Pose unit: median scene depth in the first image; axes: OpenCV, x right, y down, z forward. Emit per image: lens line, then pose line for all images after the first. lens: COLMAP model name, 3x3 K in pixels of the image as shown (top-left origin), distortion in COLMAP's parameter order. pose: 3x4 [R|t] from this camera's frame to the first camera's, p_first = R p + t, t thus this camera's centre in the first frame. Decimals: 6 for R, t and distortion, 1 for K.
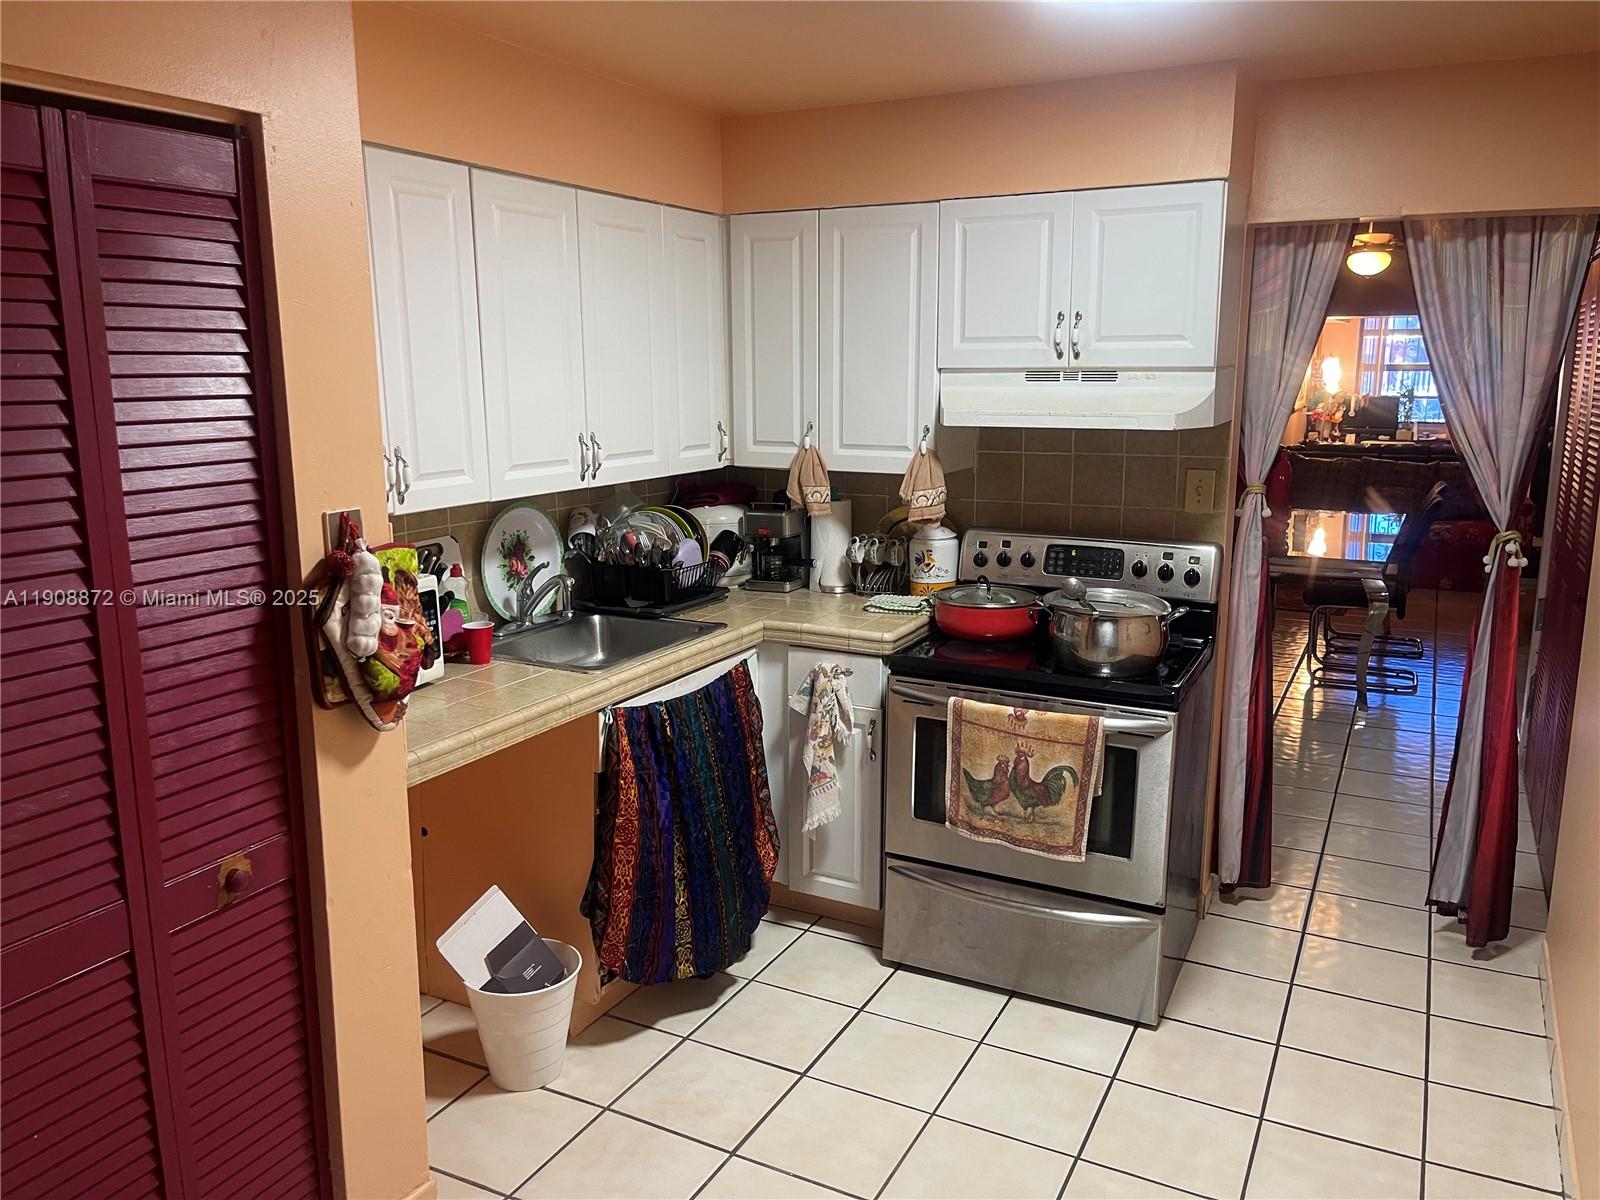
lens RADIAL K [[1227.0, 0, 800.0], [0, 1227.0, 600.0], [0, 0, 1]] dist [0.136506, -0.206613]
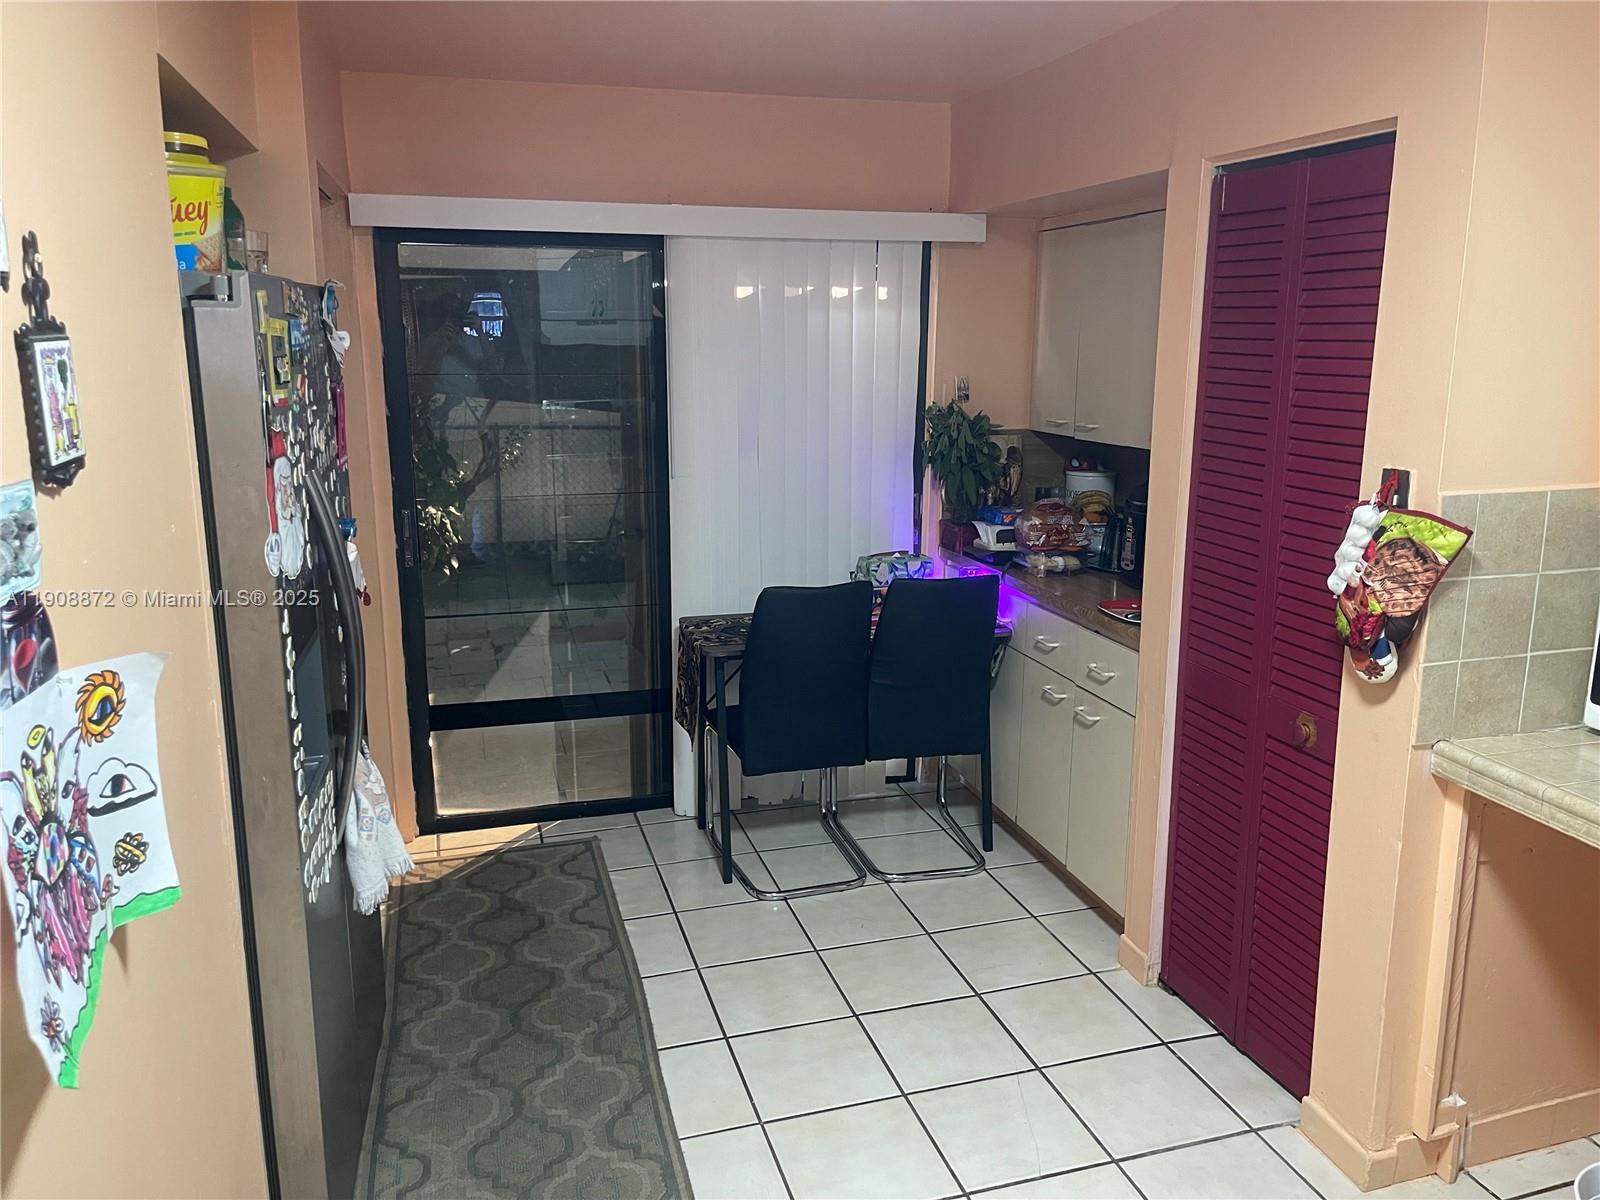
lens RADIAL K [[1227.0, 0, 800.0], [0, 1227.0, 600.0], [0, 0, 1]] dist [0.136506, -0.206613]
pose [[-0.719489, 0.130131, -0.682203, 0.735831], [-0.149858, 0.930059, 0.335458, -0.245003], [0.678143, 0.343592, -0.649666, 1.349898]]
